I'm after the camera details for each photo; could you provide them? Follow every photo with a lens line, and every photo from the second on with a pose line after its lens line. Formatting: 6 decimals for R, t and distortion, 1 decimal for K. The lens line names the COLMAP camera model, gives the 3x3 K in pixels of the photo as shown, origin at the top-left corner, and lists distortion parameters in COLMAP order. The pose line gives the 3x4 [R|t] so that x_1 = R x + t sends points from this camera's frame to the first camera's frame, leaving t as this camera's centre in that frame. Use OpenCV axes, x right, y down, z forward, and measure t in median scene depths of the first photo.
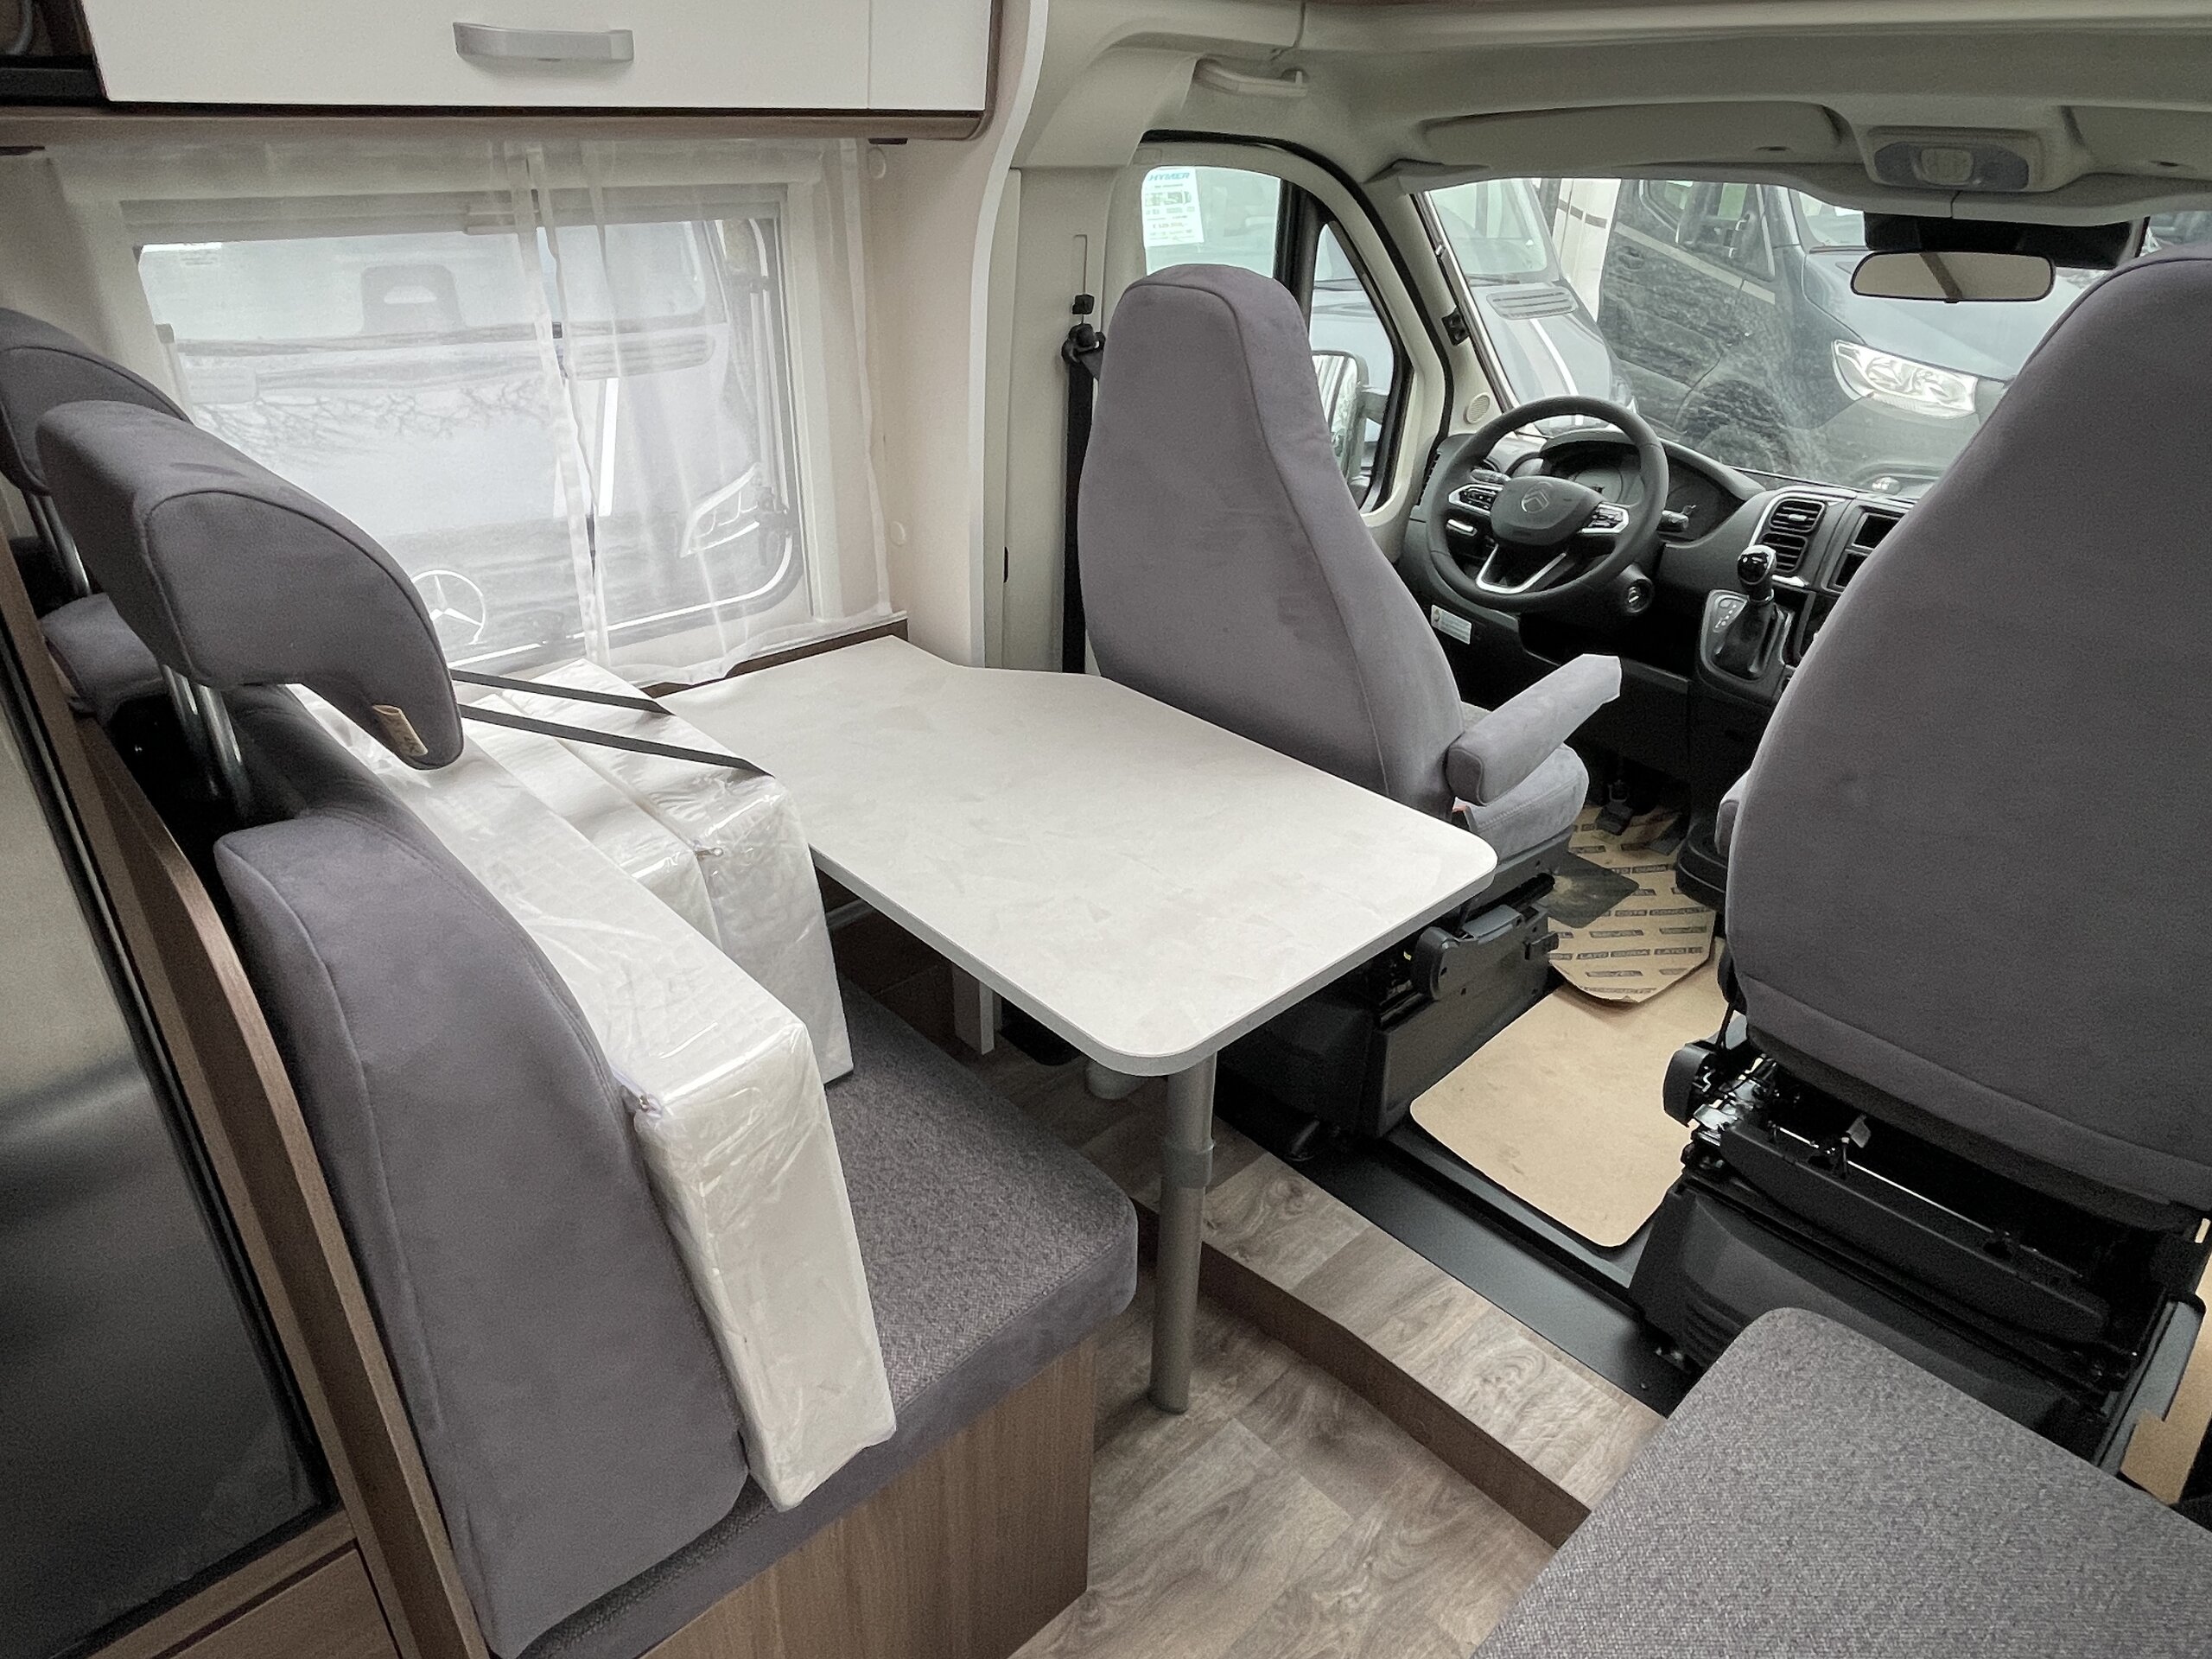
lens RADIAL K [[1359.1, 0, 1081.8], [0, 1359.1, 838.4], [0, 0, 1]] dist [-0.012060, 0.002776]
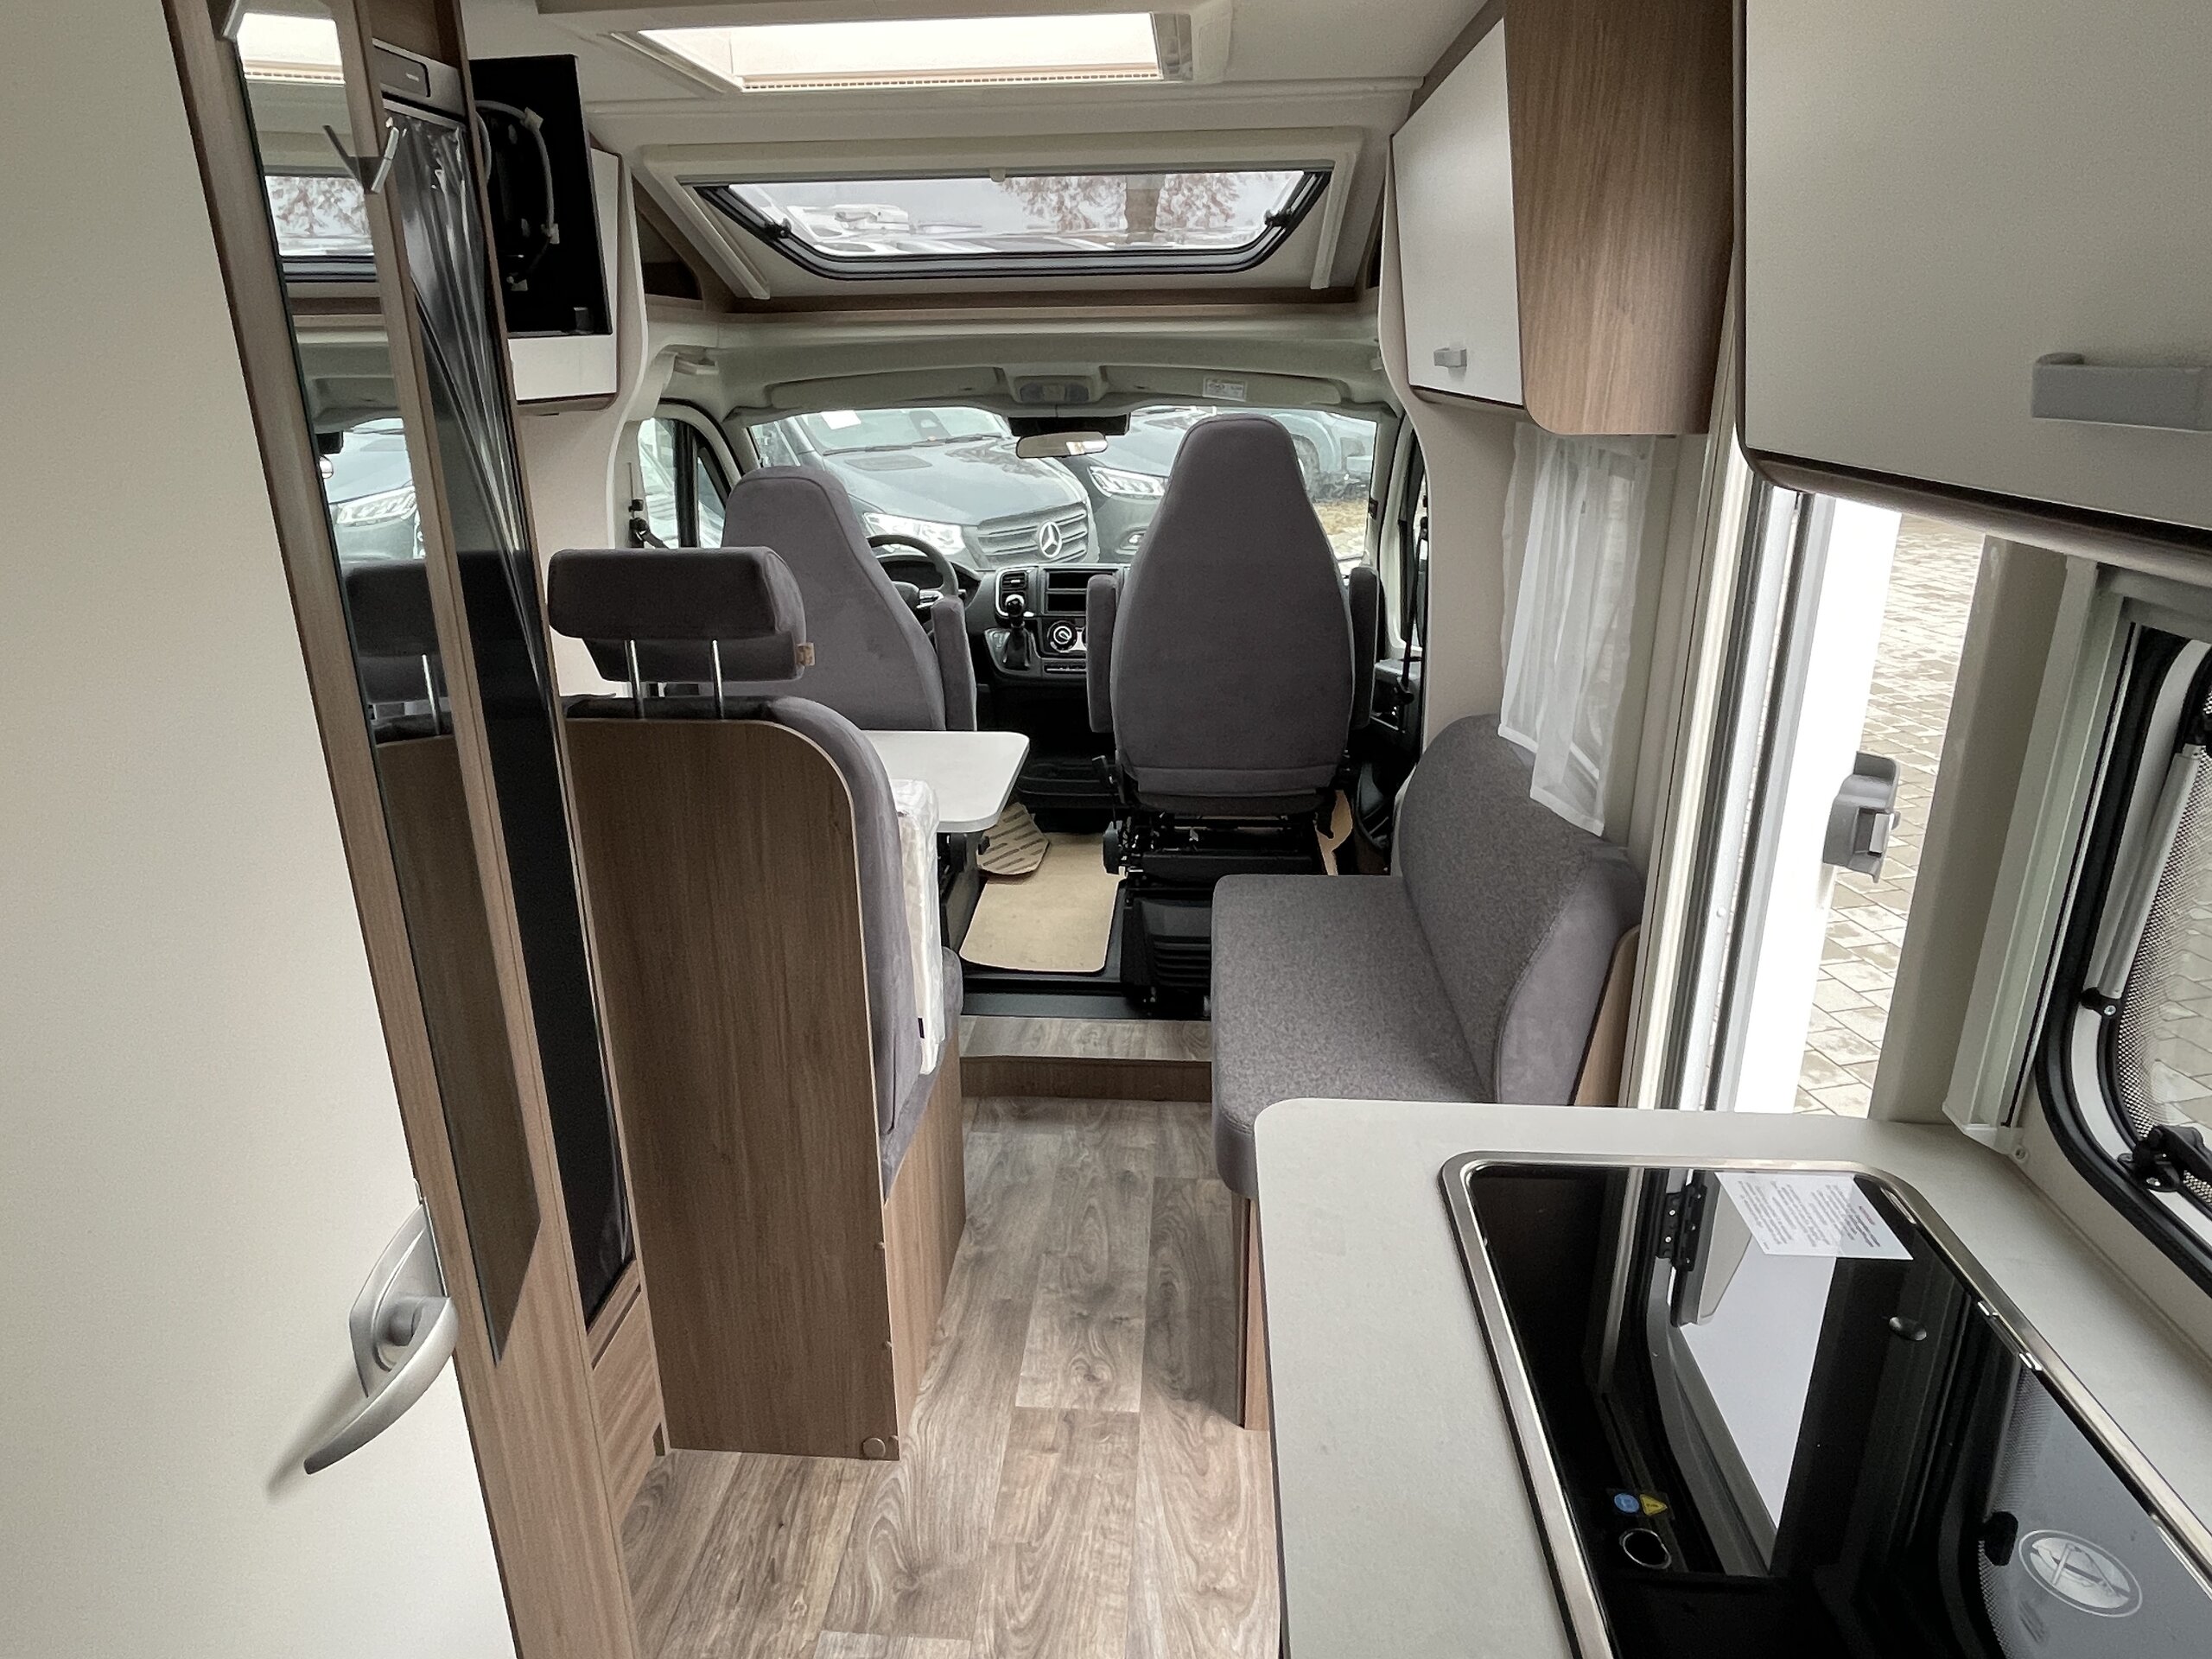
lens RADIAL K [[1359.1, 0, 1089.5], [0, 1359.1, 851.5], [0, 0, 1]] dist [-0.012060, 0.002776]
pose [[0.735713, -0.261342, 0.624841, -0.606820], [0.347715, 0.937440, -0.017326, 0.160825], [-0.581223, 0.230014, 0.780560, -0.369997]]
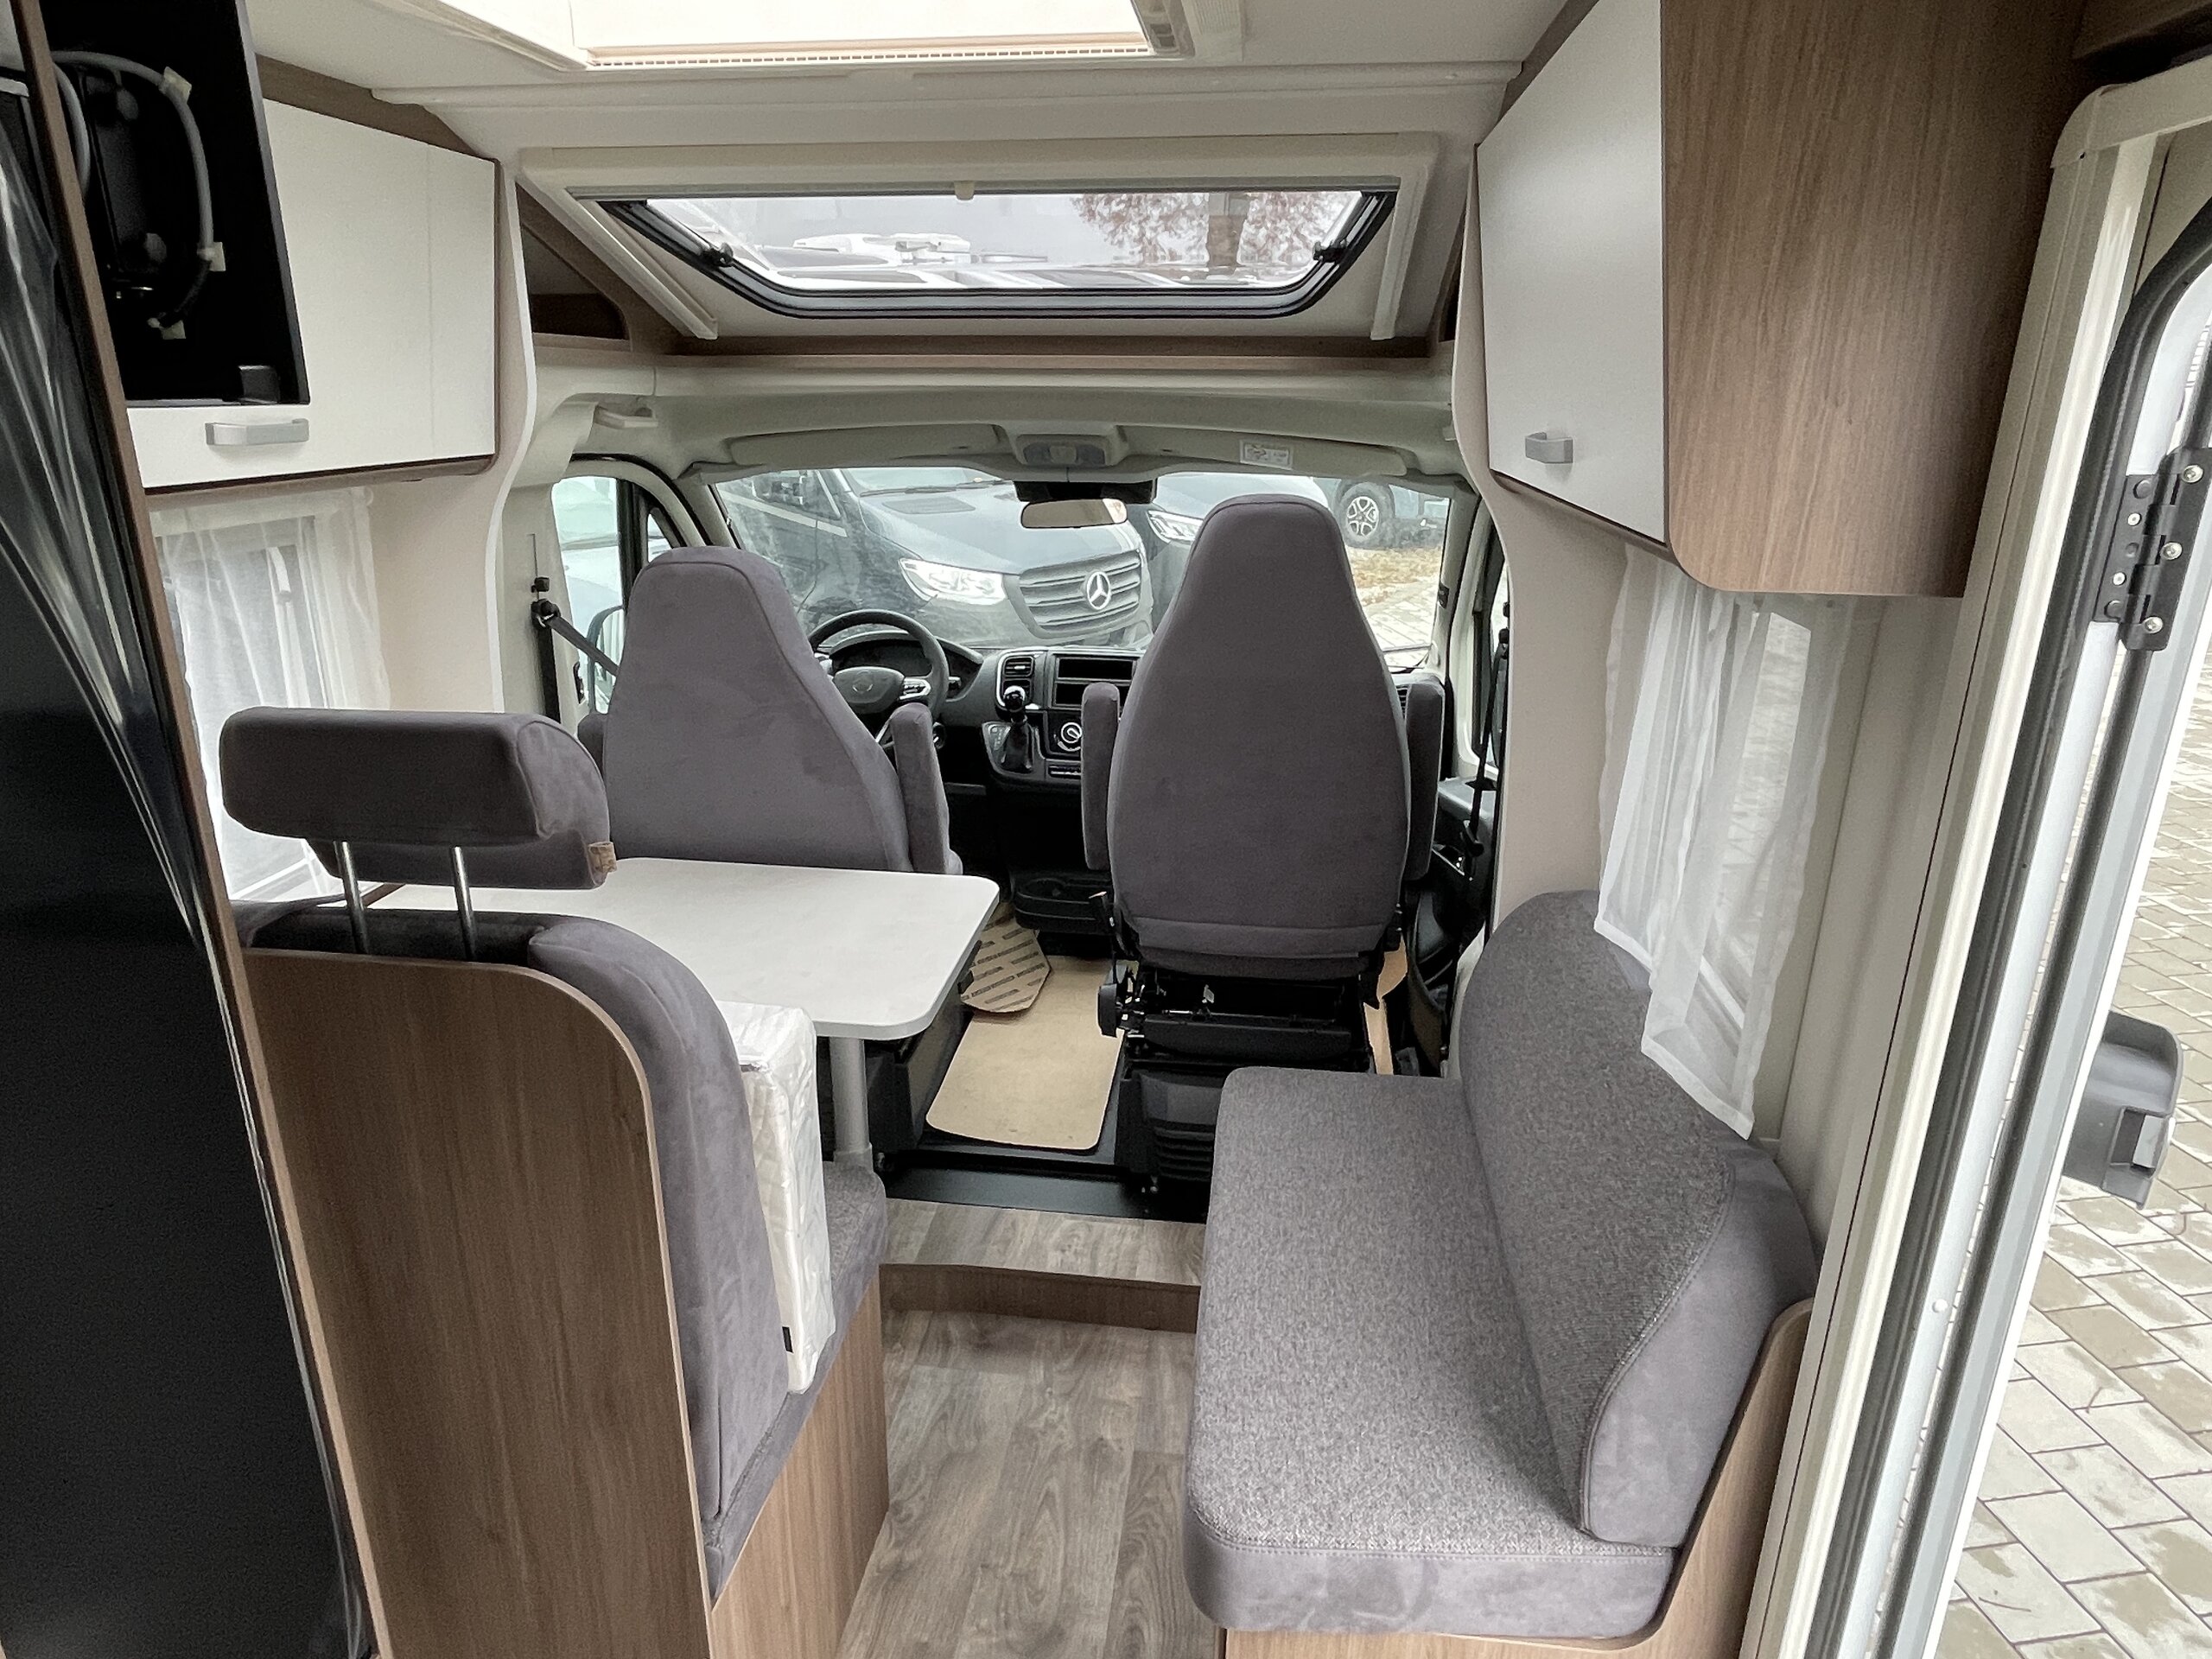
lens RADIAL K [[1359.1, 0, 1097.5], [0, 1359.1, 853.7], [0, 0, 1]] dist [-0.012060, 0.002776]
pose [[0.770378, -0.223277, 0.597214, -0.365123], [0.312902, 0.948520, -0.049010, 0.064718], [-0.555527, 0.224626, 0.800583, -0.229553]]
